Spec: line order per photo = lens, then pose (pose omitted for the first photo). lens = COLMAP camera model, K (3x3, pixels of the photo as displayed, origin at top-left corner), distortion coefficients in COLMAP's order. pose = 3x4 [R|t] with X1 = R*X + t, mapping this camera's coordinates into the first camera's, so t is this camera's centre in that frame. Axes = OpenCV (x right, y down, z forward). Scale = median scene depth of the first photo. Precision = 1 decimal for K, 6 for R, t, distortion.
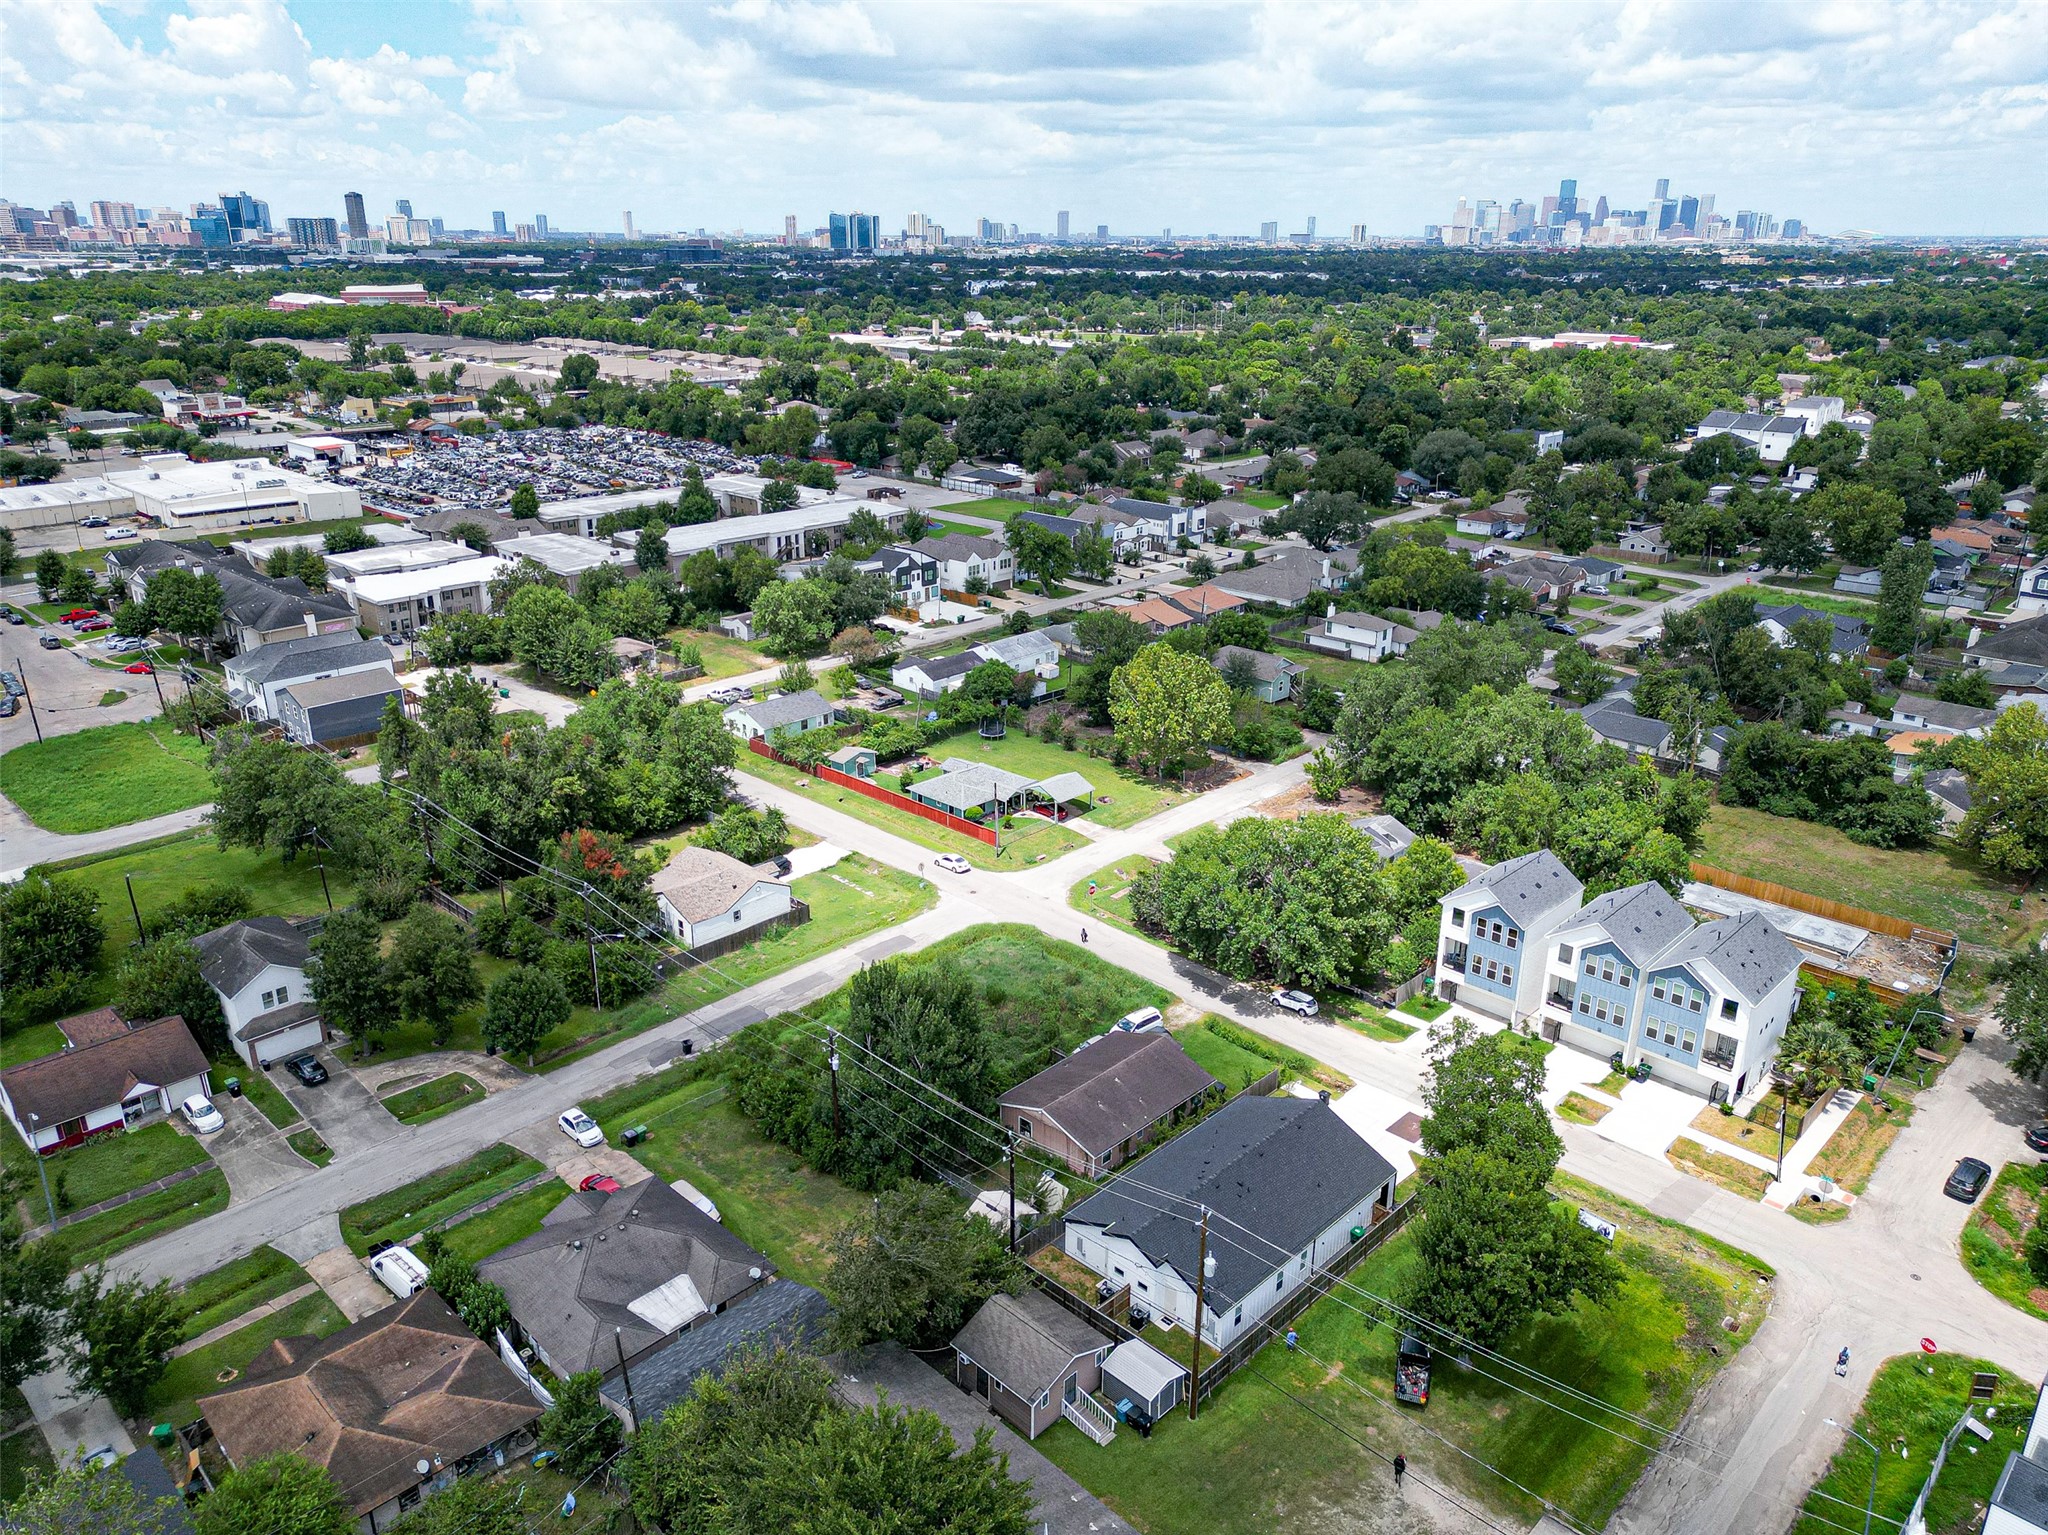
lens RADIAL K [[1431.3, 0, 1023.7], [0, 1431.3, 778.5], [0, 0, 1]] dist [0.082465, -0.083425]
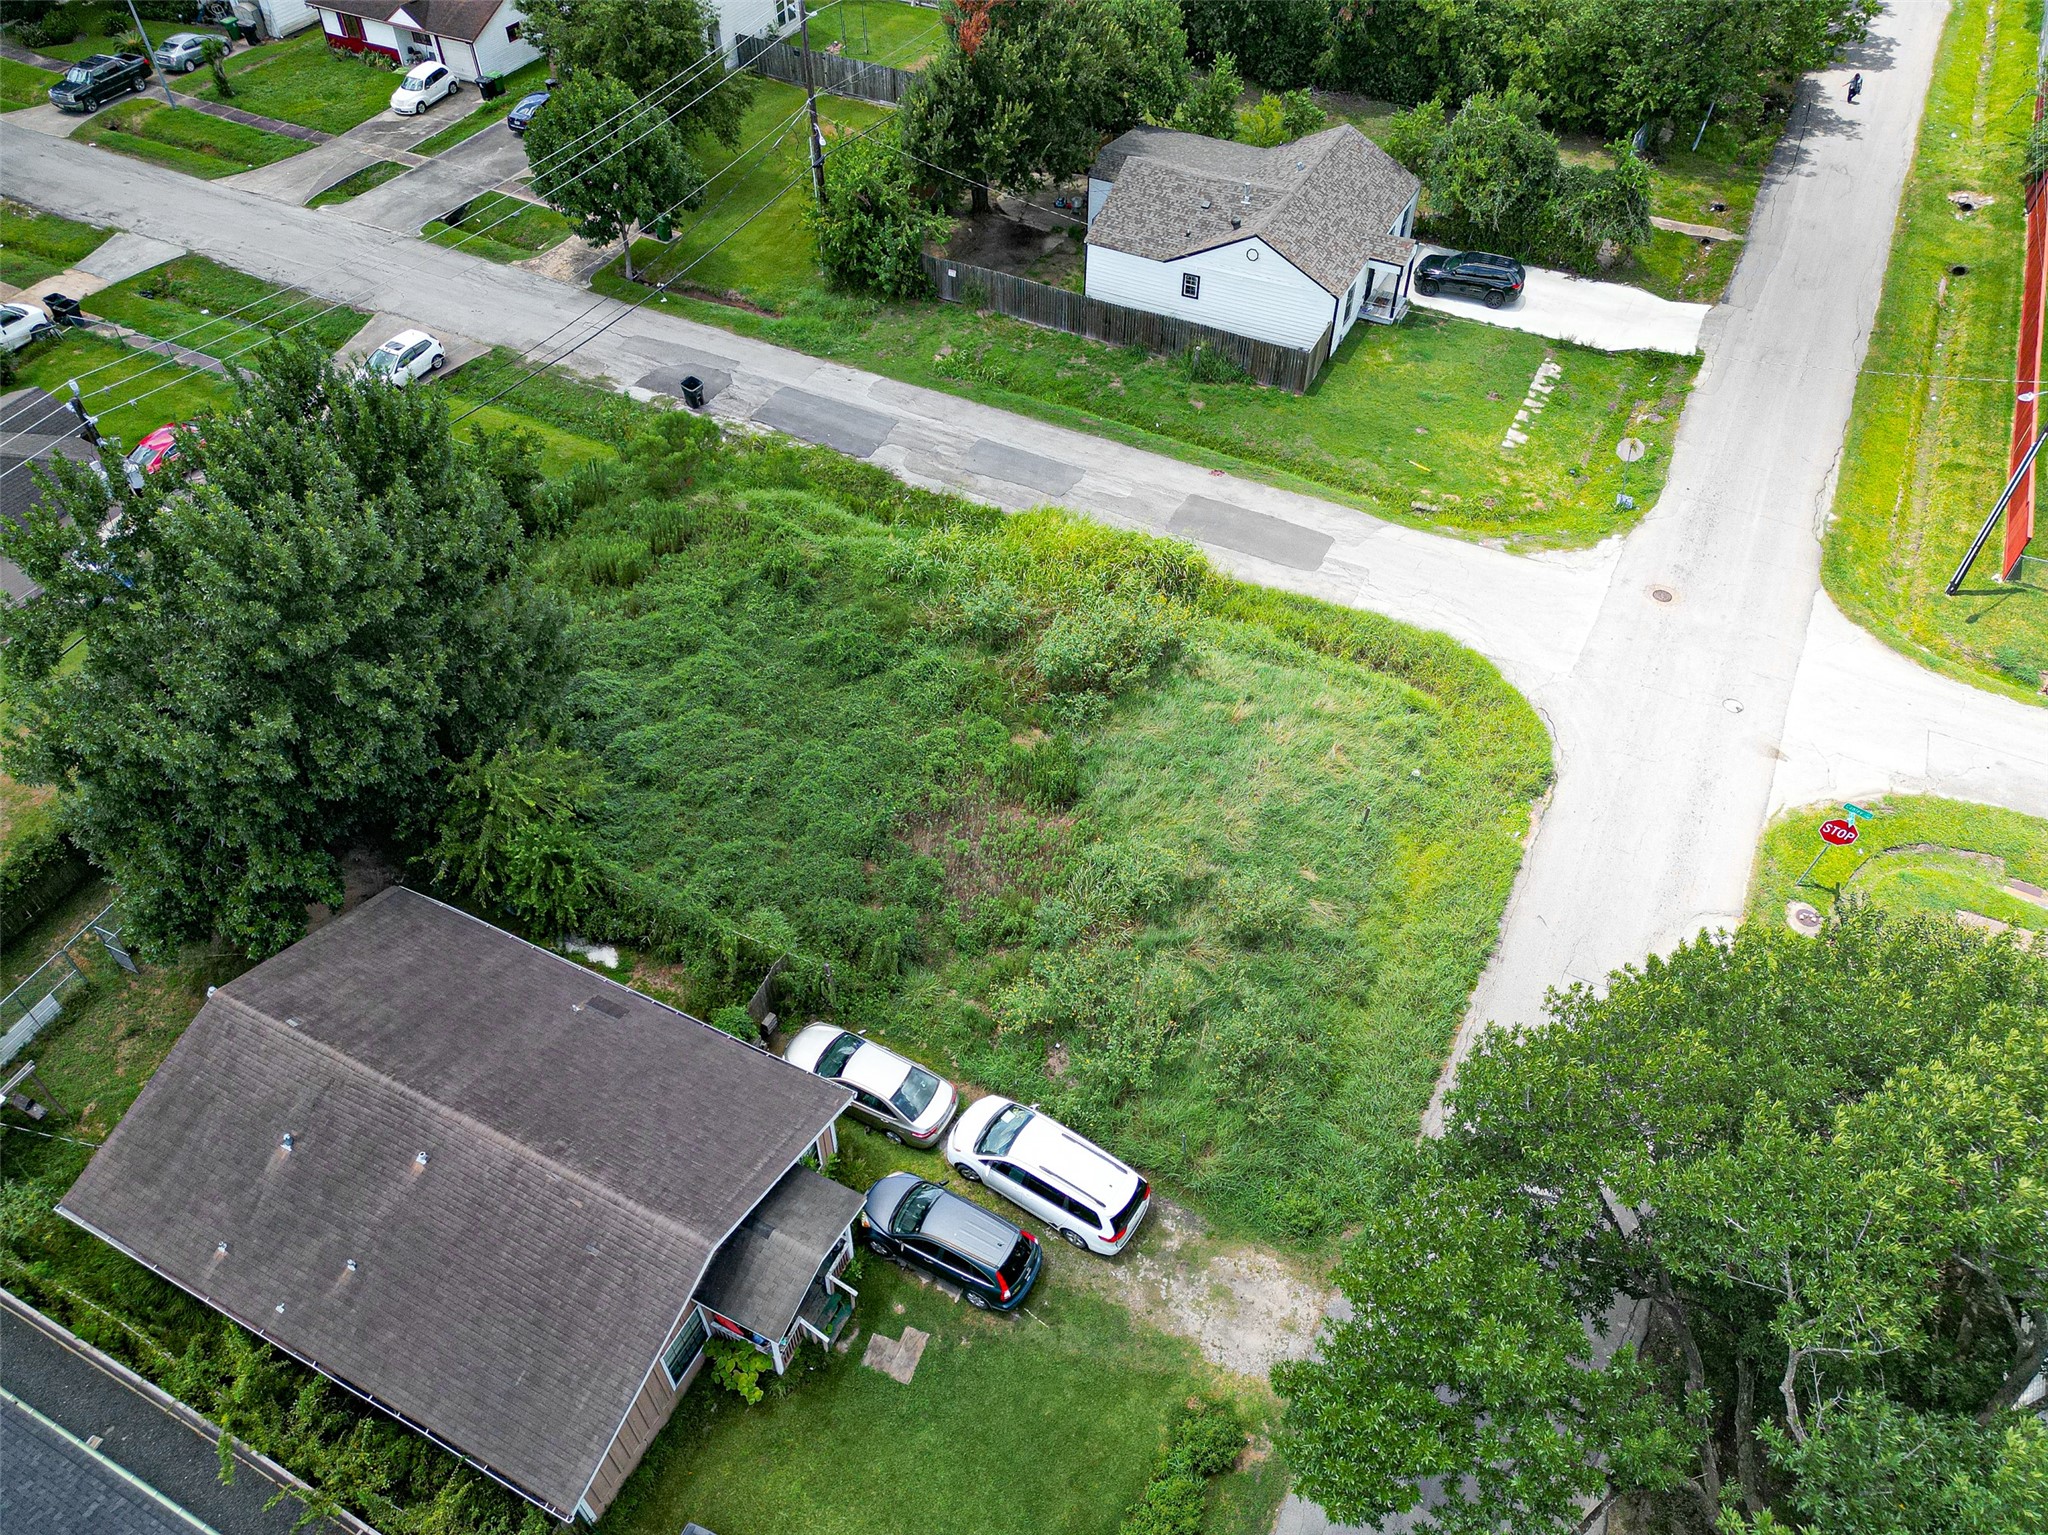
lens RADIAL K [[1431.3, 0, 1023.7], [0, 1431.3, 778.5], [0, 0, 1]] dist [0.082465, -0.083425]
pose [[0.296715, 0.691726, -0.658389, 0.134410], [-0.337645, 0.720895, 0.605232, -0.035011], [0.893284, 0.042721, 0.447458, 0.547705]]
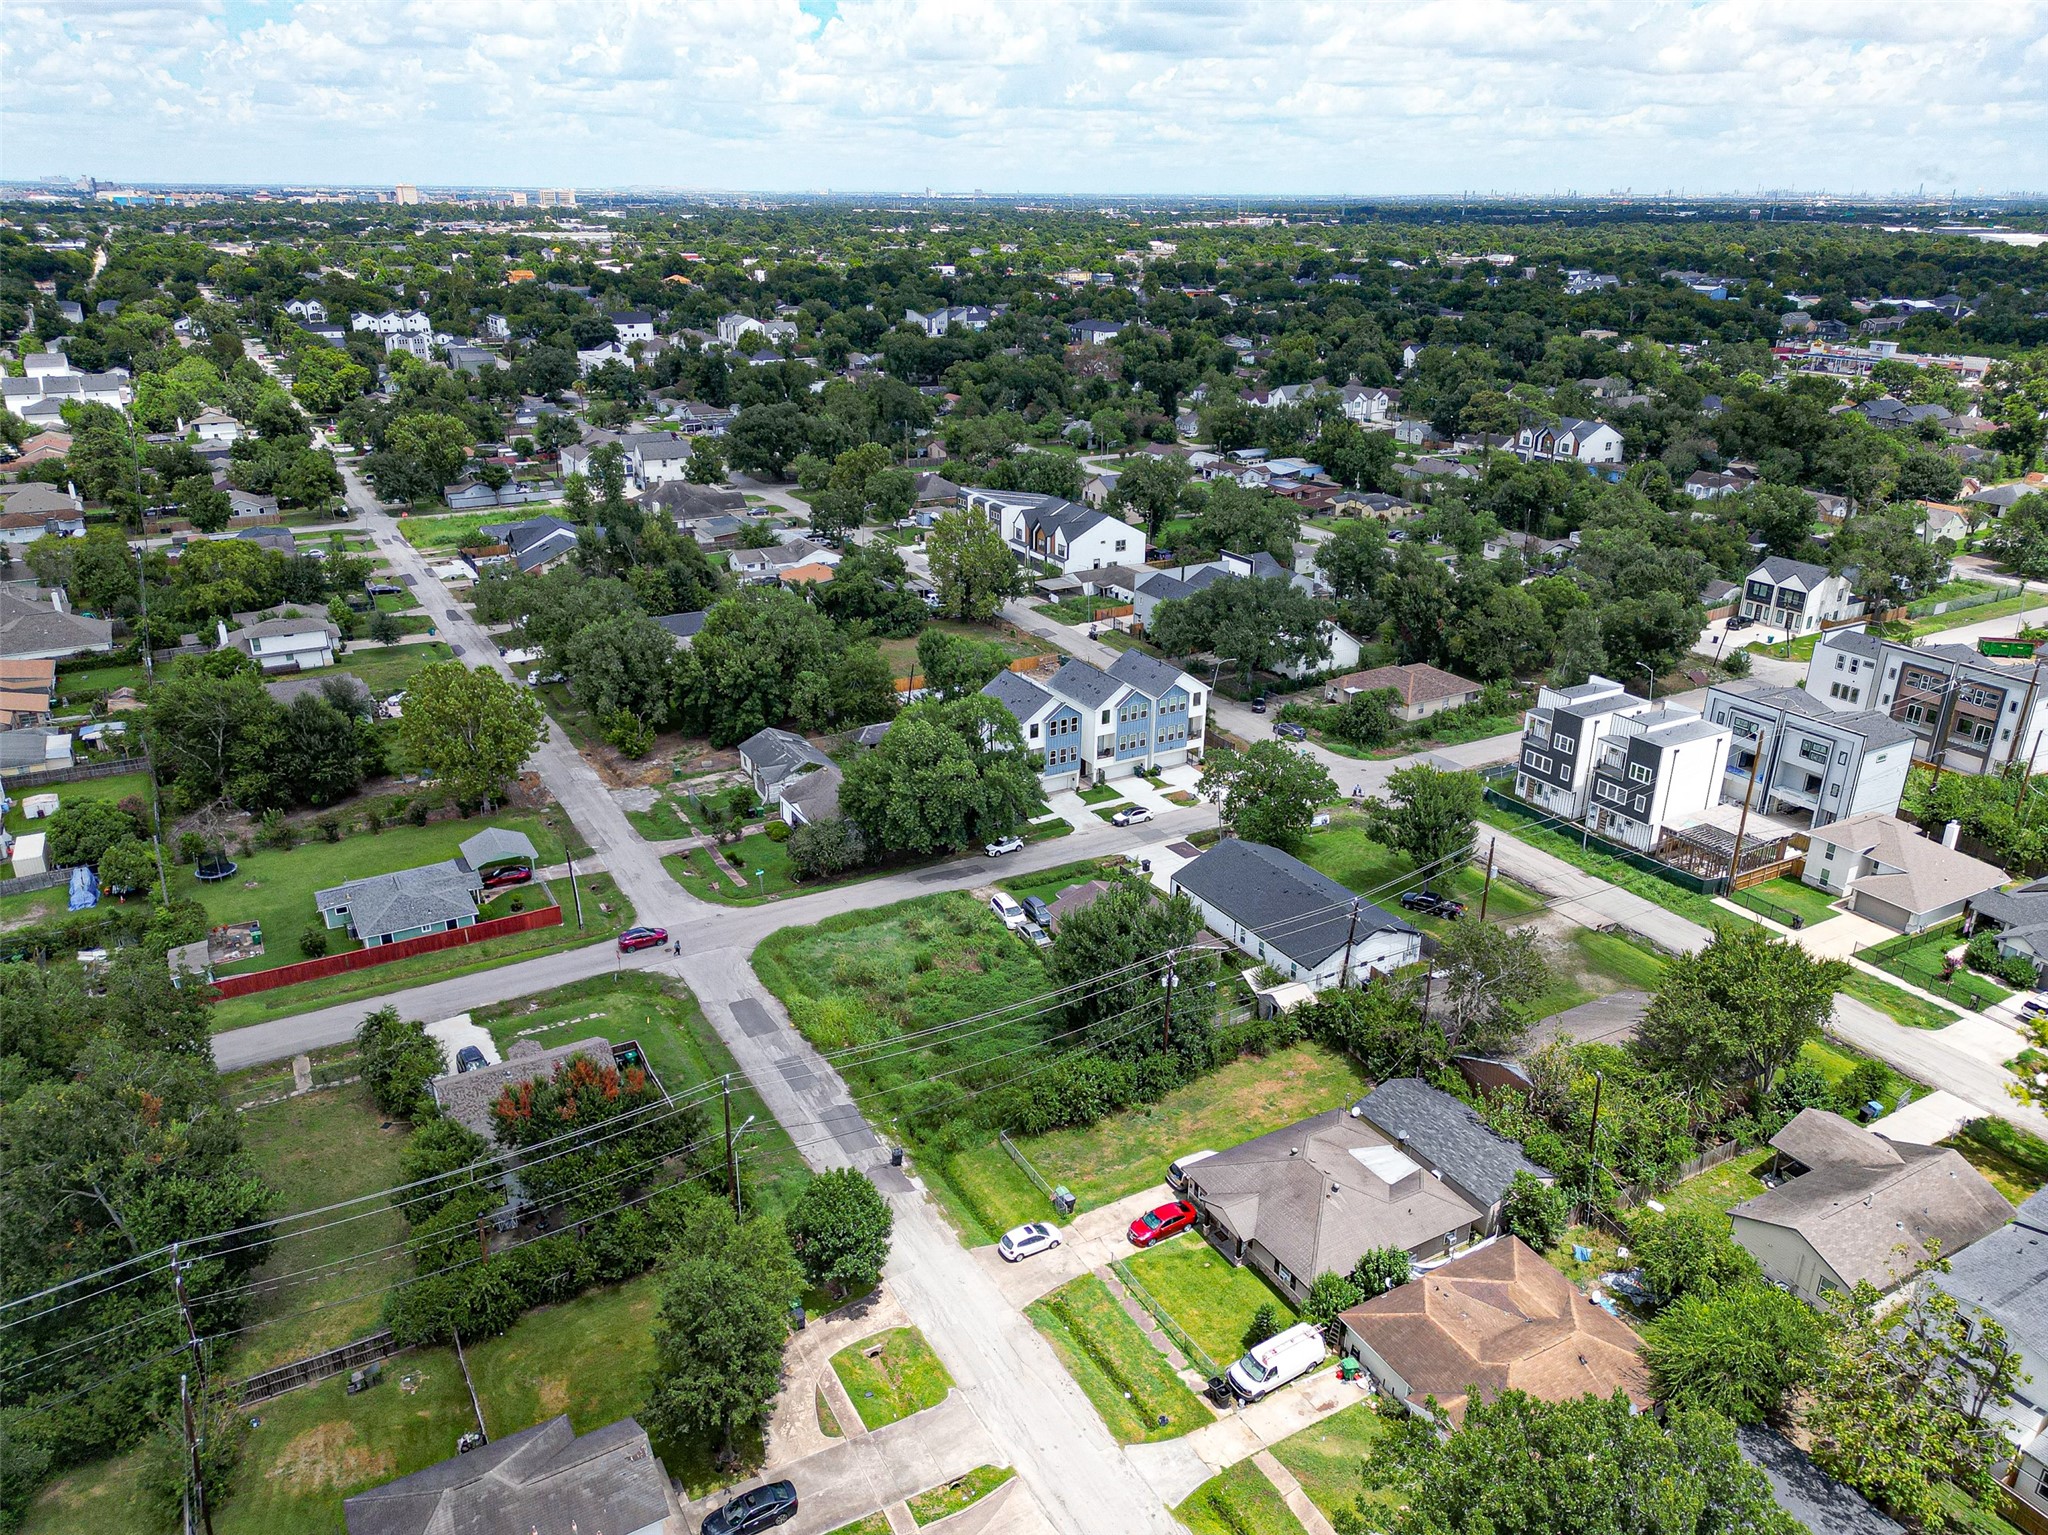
lens RADIAL K [[1431.3, 0, 1023.7], [0, 1431.3, 778.5], [0, 0, 1]] dist [0.082465, -0.083425]
pose [[0.276238, -0.365215, 0.888994, -0.548441], [0.335054, 0.903551, 0.267084, -0.134652], [-0.900795, 0.224083, 0.371962, 0.350833]]
